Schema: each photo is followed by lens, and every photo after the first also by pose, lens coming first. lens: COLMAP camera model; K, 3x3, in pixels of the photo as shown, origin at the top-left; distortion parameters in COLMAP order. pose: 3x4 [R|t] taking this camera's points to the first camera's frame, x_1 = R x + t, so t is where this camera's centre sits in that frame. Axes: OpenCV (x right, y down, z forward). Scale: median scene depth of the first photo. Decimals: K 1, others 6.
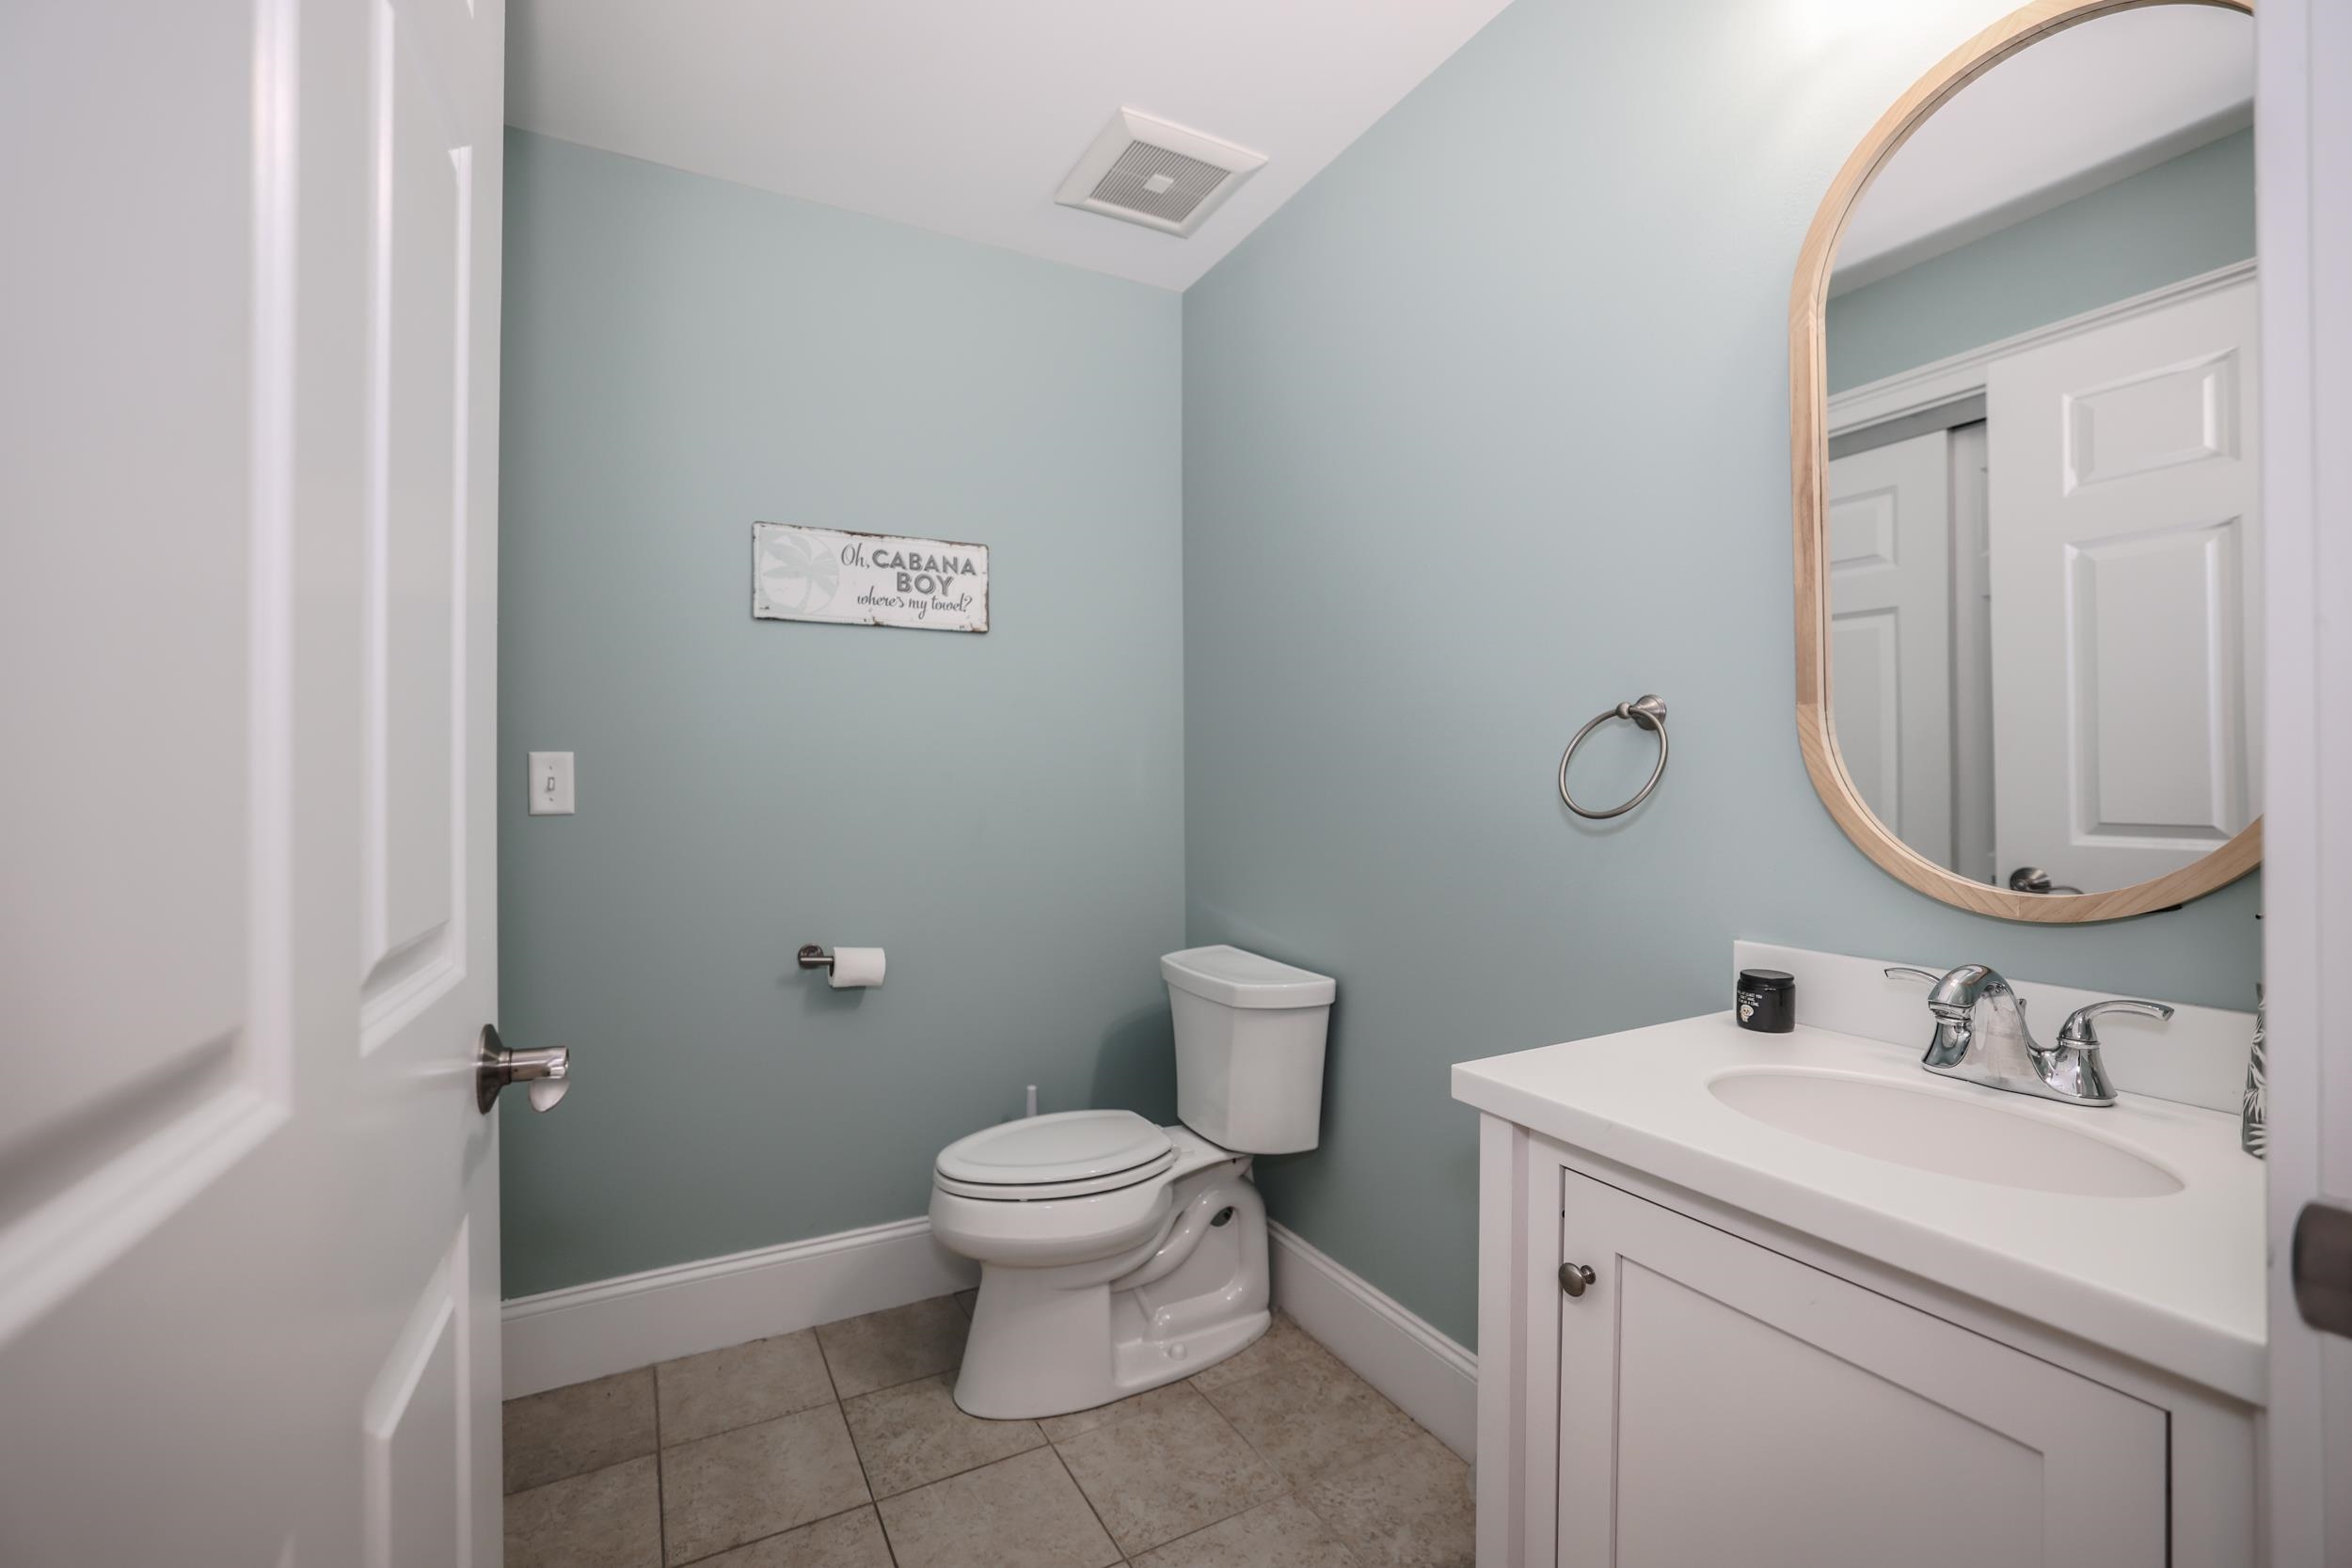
lens RADIAL K [[1028.0, 0, 1188.2], [0, 1028.0, 783.2], [0, 0, 1]] dist [-0.040449, 0.011278]
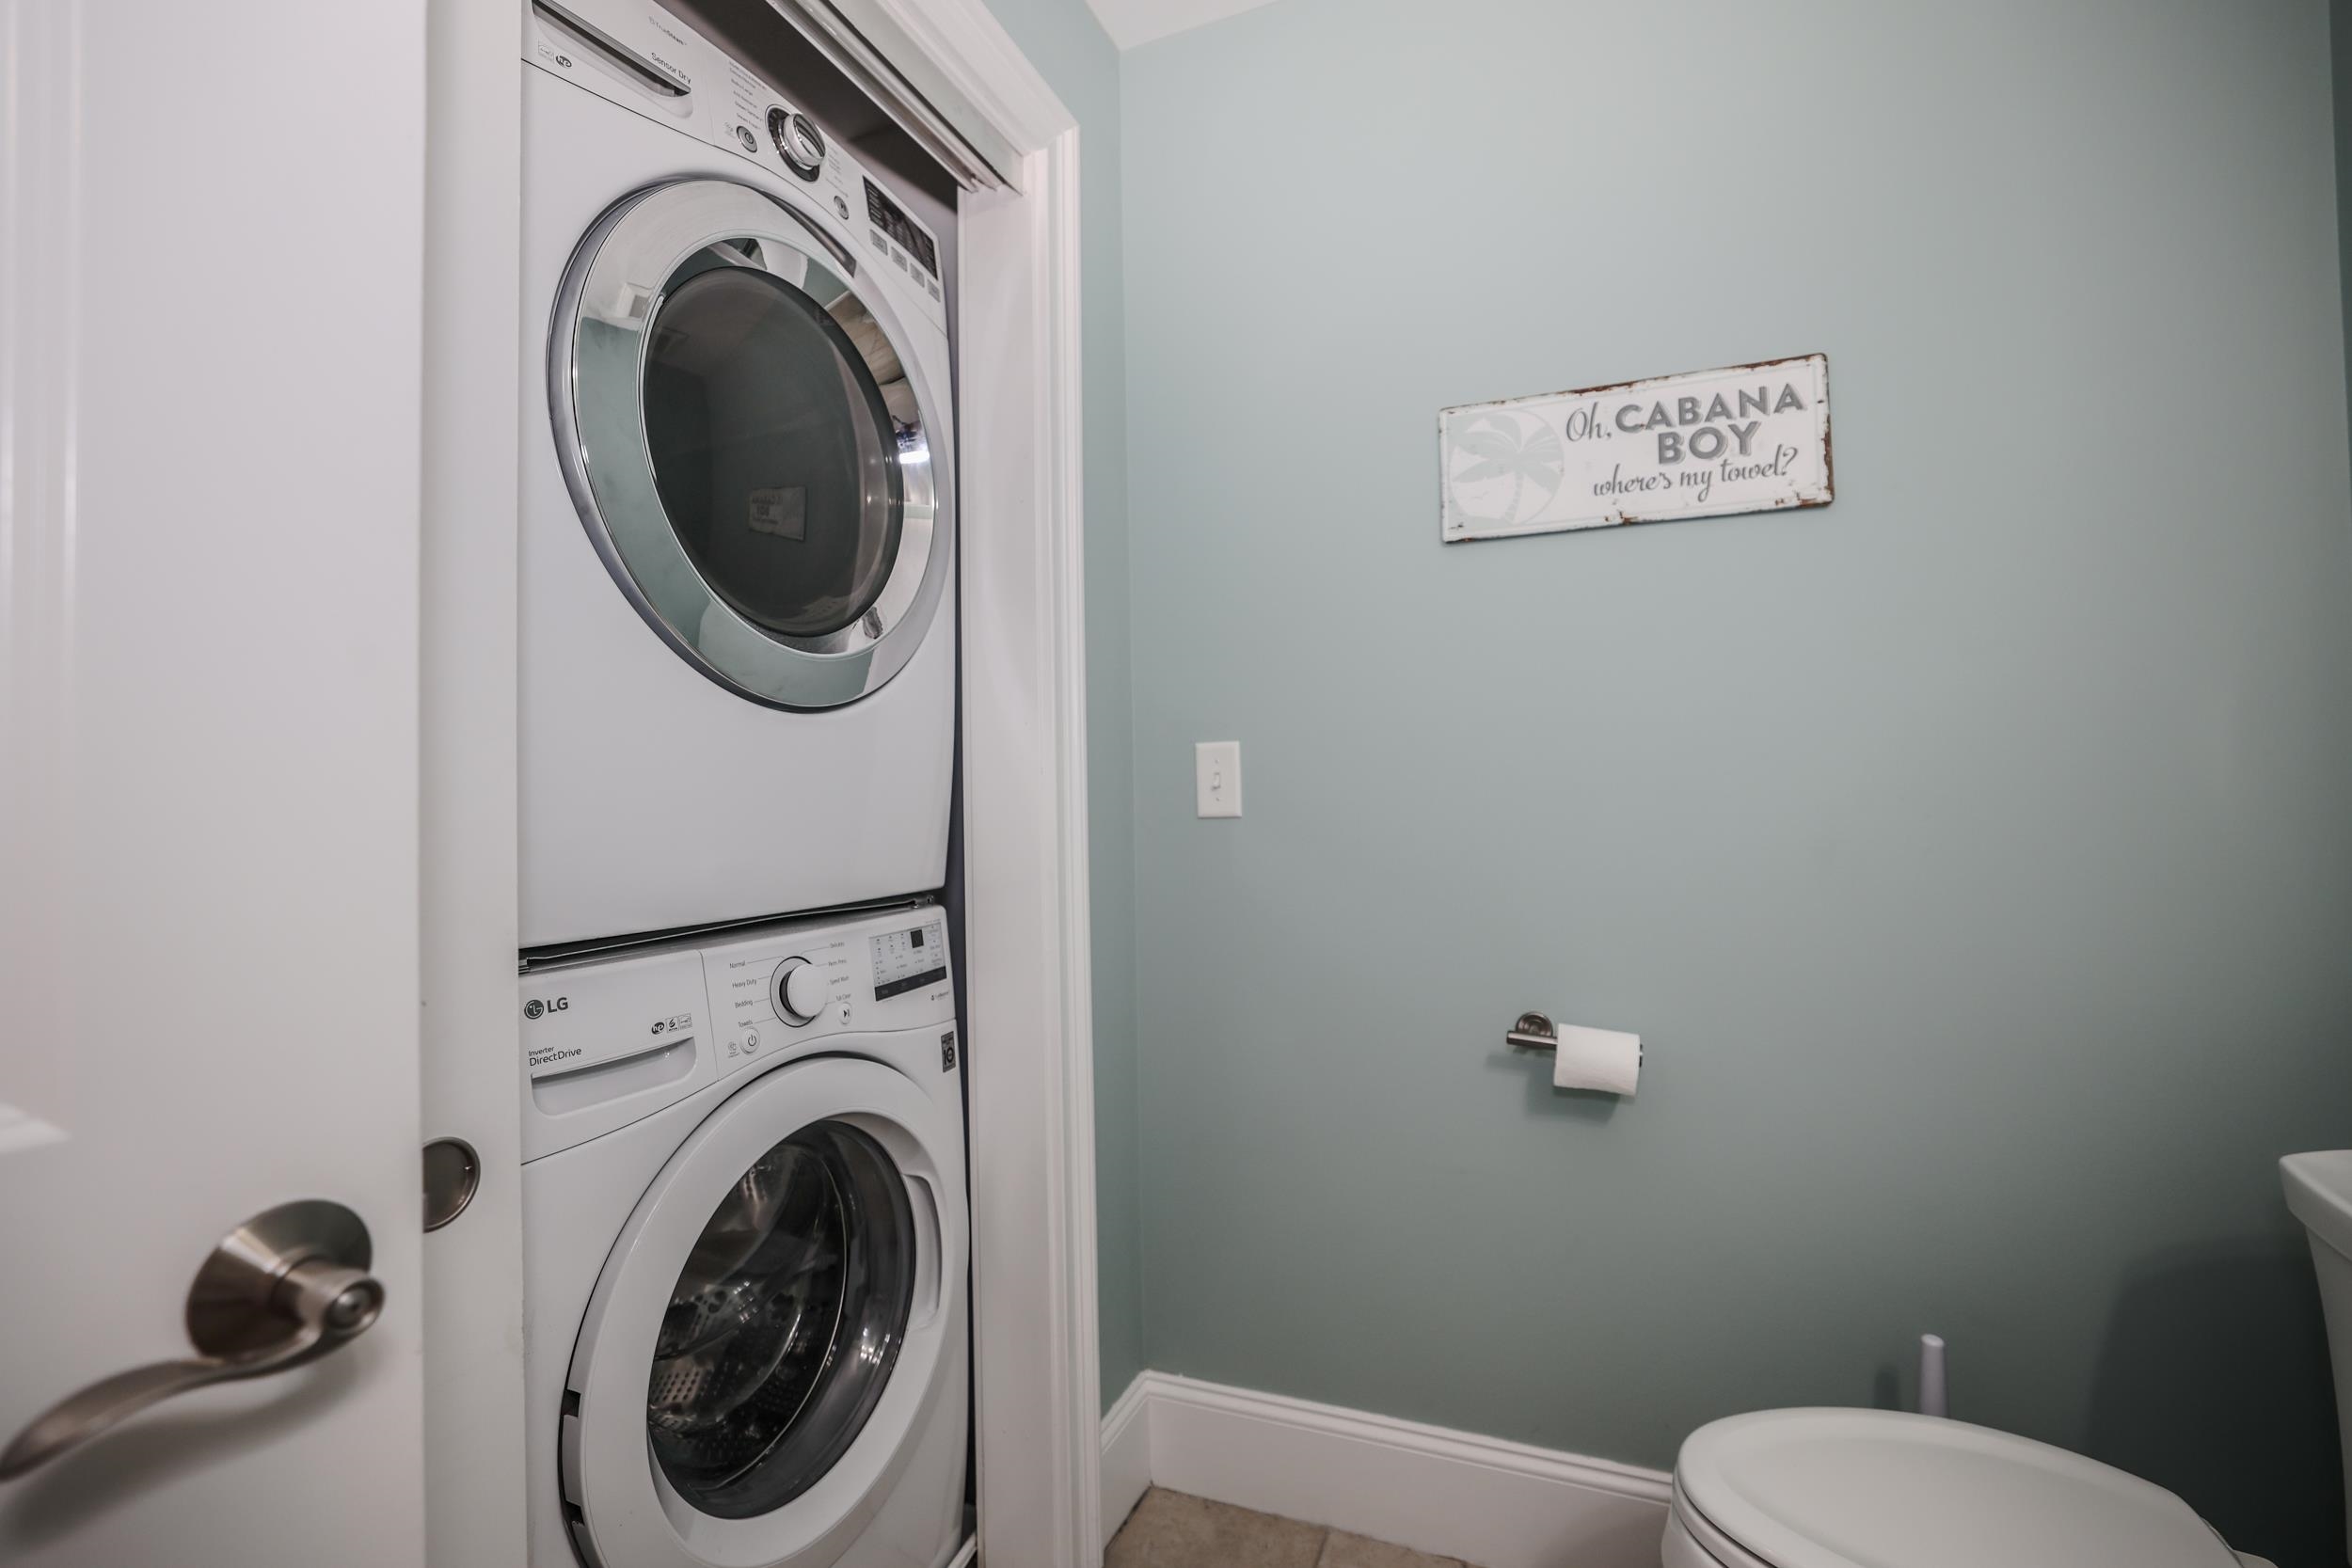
lens RADIAL K [[1028.0, 0, 1167.8], [0, 1028.0, 777.8], [0, 0, 1]] dist [-0.040449, 0.011278]
pose [[0.637742, -0.019468, -0.770004, -0.001124], [0.016117, 0.999799, -0.011929, 0.006859], [0.770081, -0.004803, 0.637928, 0.371685]]
